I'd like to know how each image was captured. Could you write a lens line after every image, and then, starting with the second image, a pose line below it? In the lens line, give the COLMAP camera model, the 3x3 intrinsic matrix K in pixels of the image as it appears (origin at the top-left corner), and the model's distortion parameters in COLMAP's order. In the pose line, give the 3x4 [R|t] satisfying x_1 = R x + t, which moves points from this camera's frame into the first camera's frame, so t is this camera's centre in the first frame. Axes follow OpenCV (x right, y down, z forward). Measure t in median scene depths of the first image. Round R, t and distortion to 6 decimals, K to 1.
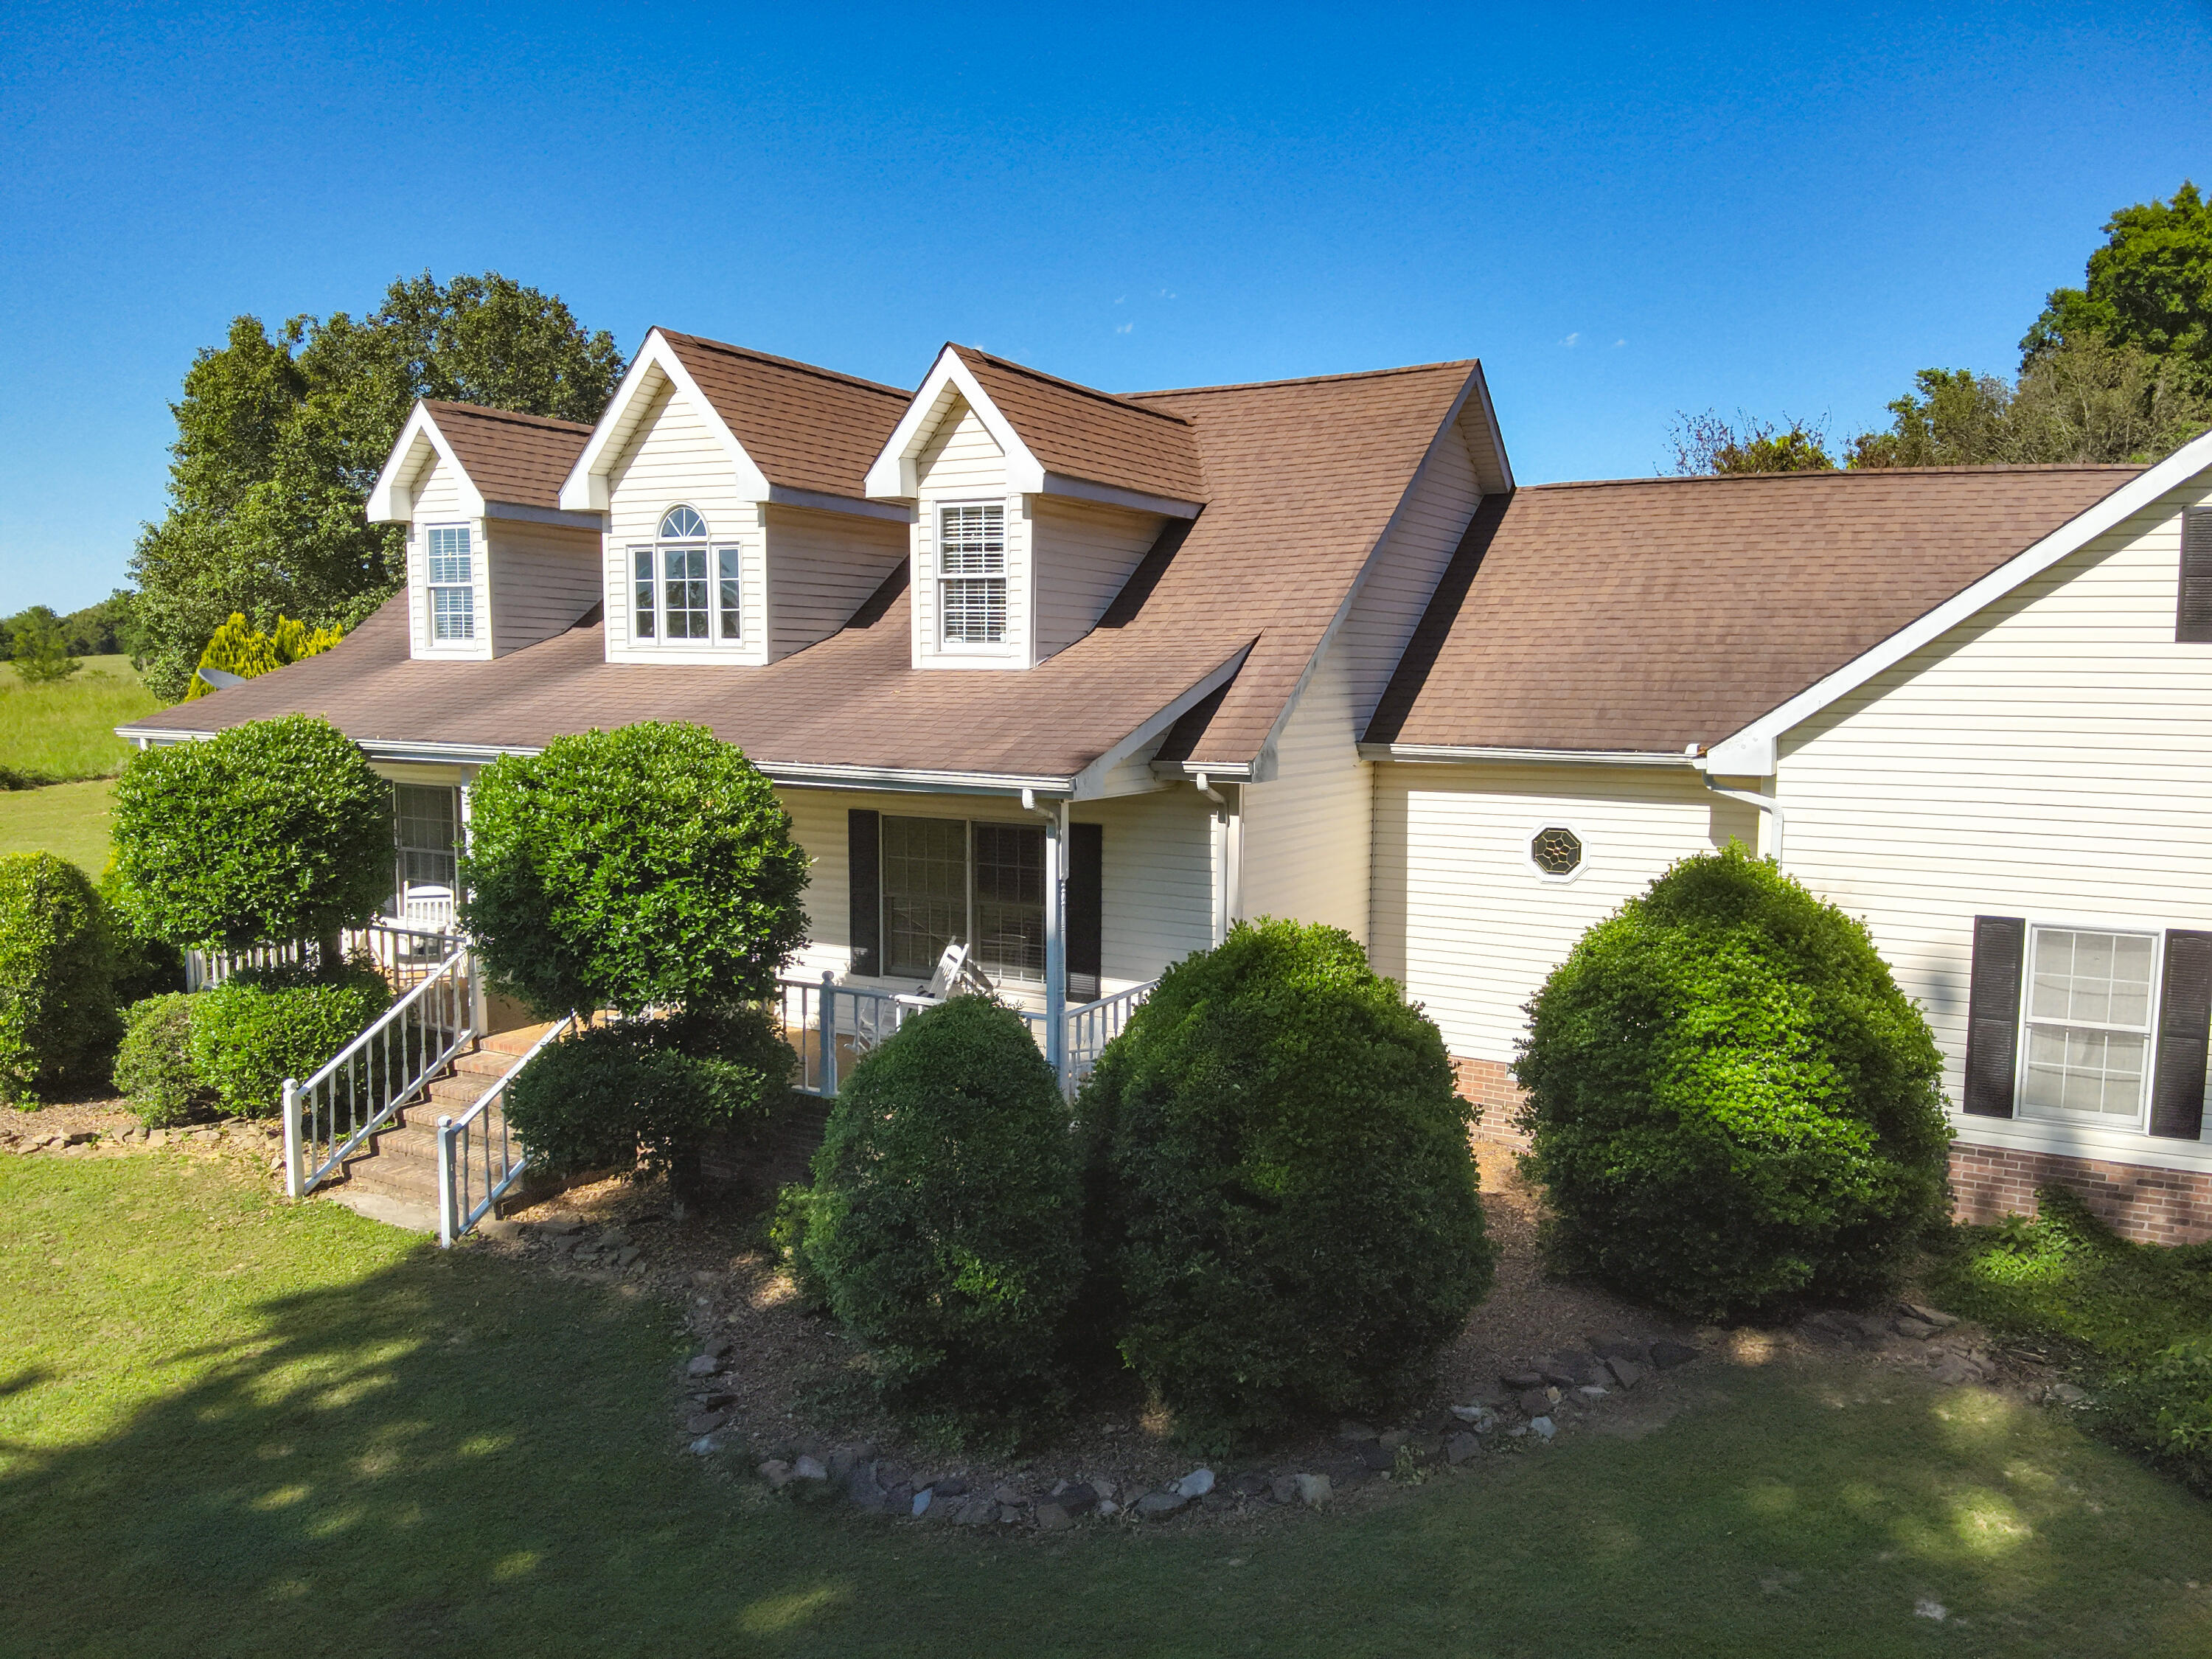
lens RADIAL K [[1542.2, 0, 1158.9], [0, 1542.2, 828.8], [0, 0, 1]] dist [0.091219, -0.140703]
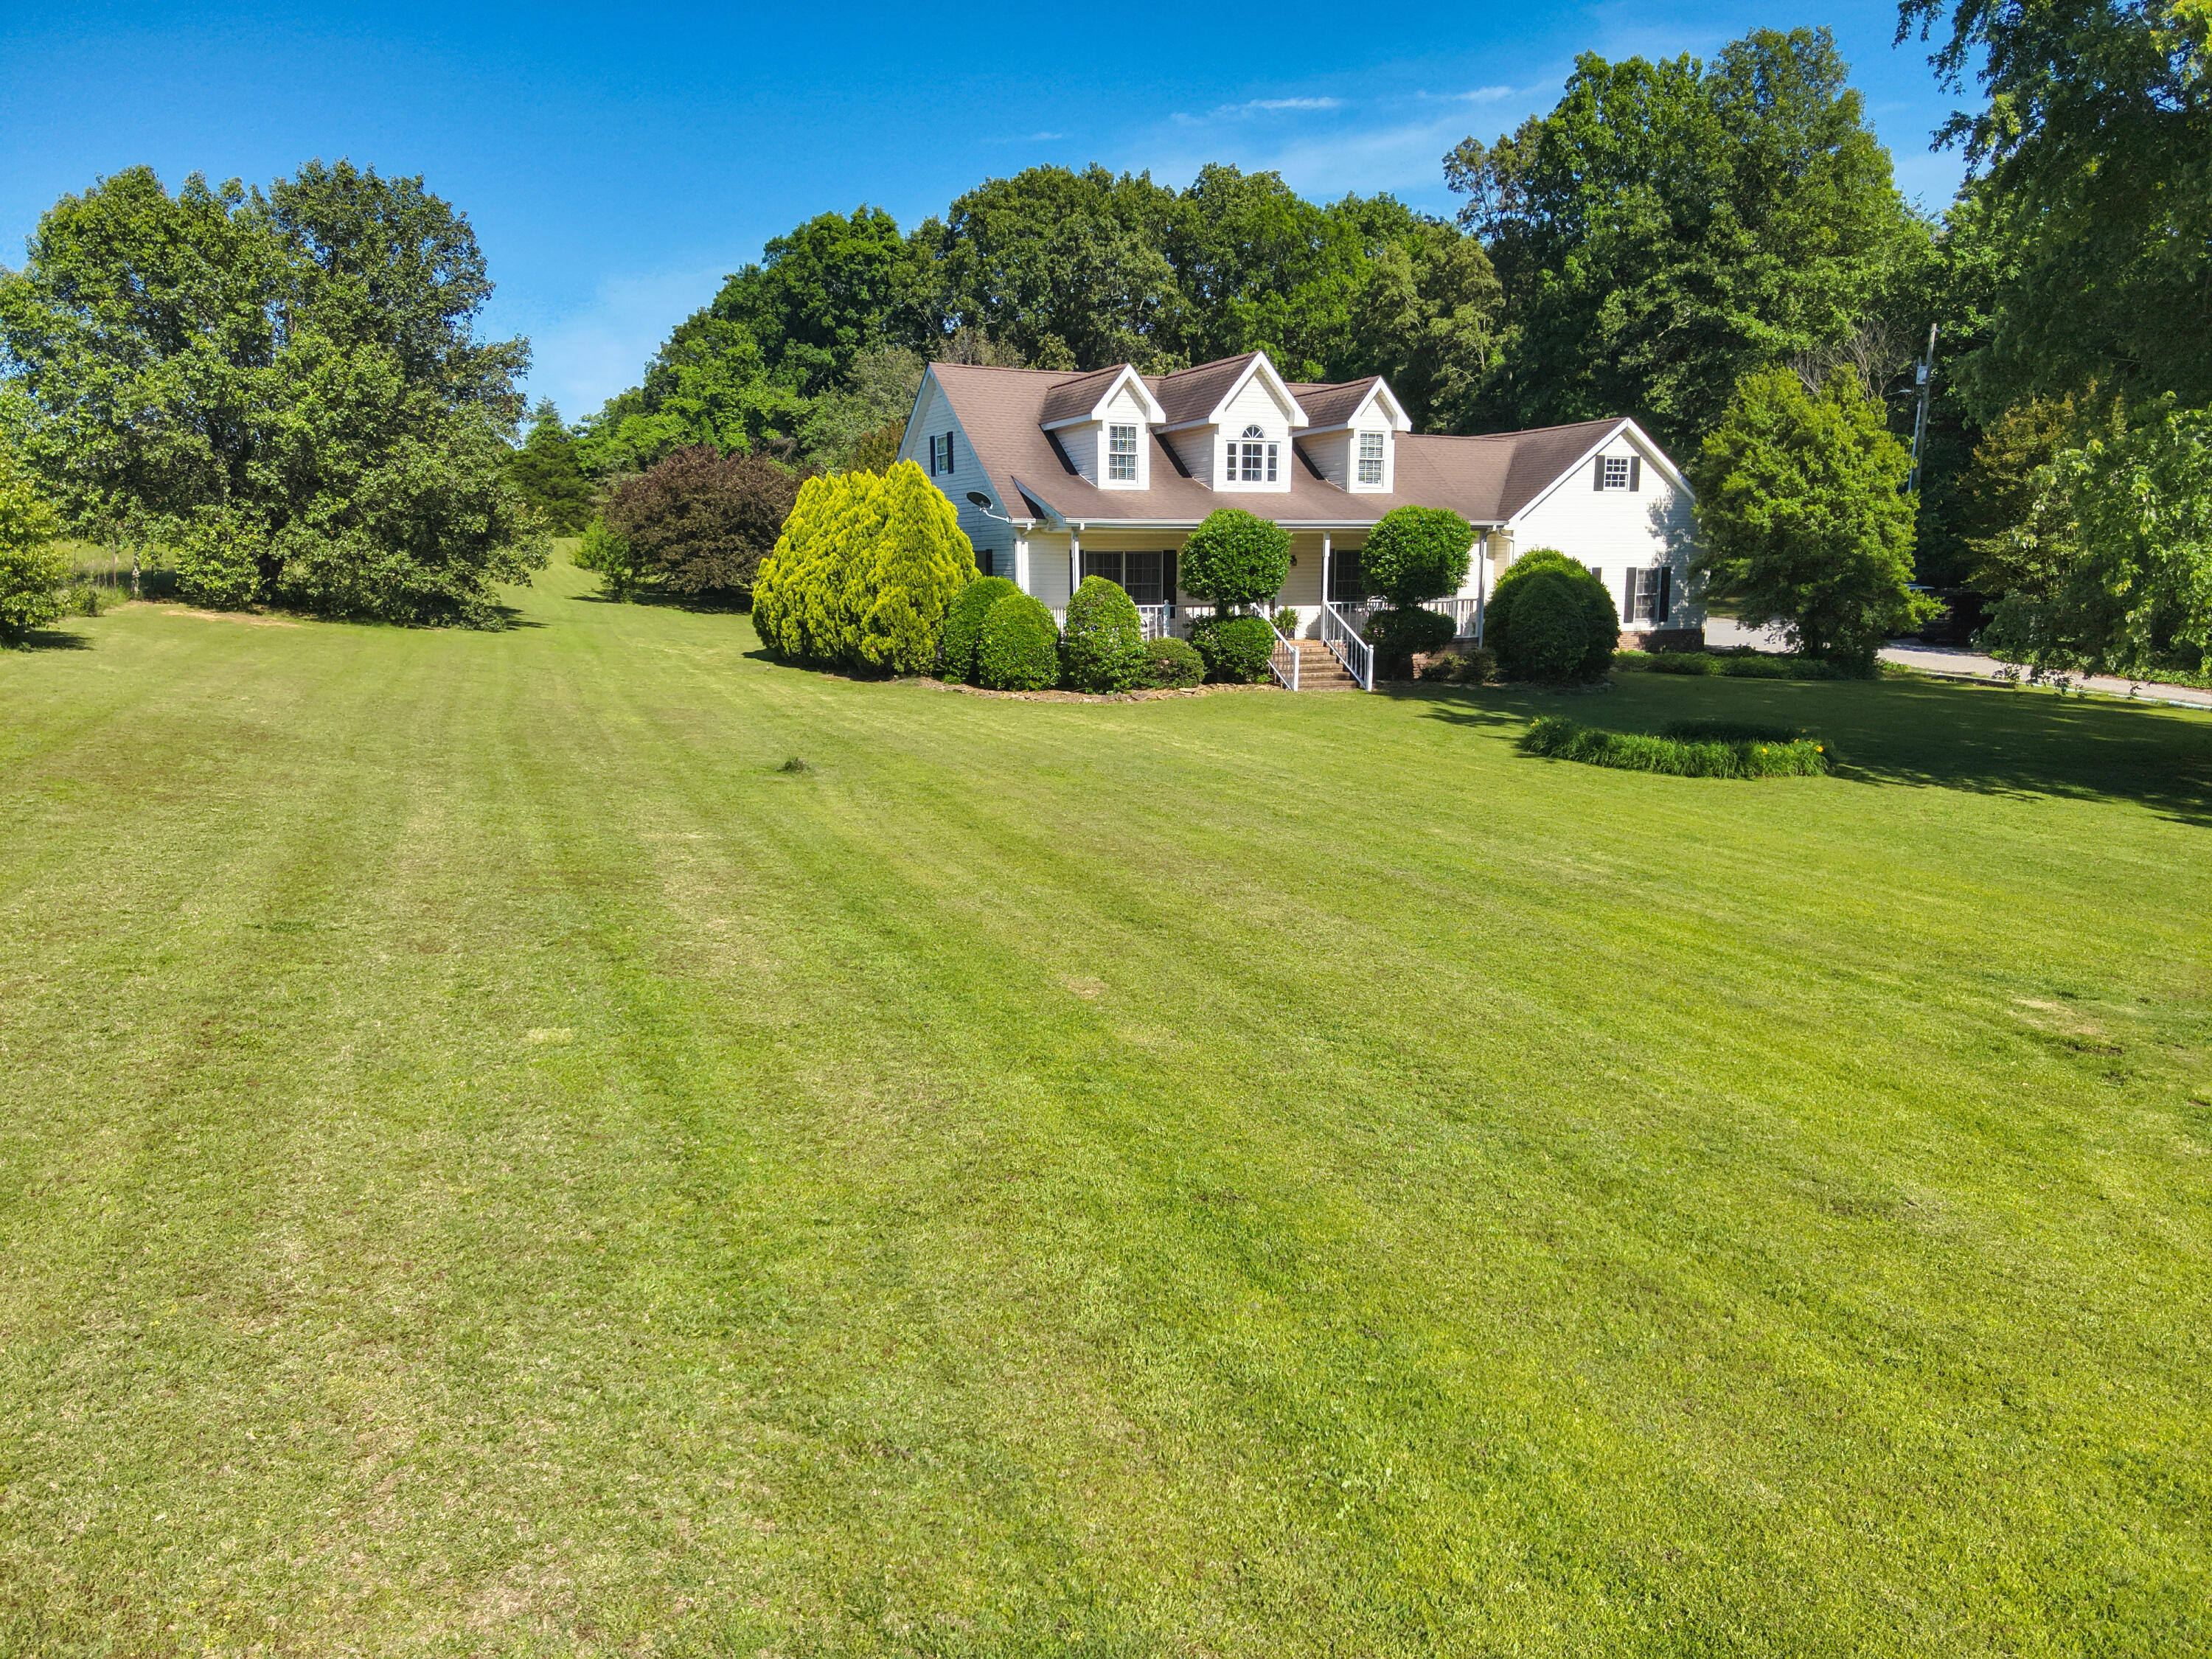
lens RADIAL K [[1605.8, 0, 1106.0], [0, 1605.8, 829.5], [0, 0, 1]] dist [0.142299, -0.283973]
pose [[0.588046, -0.136733, 0.797186, -2.525710], [0.099992, 0.990336, 0.096103, 0.149370], [-0.802623, 0.023199, 0.596036, -0.299672]]
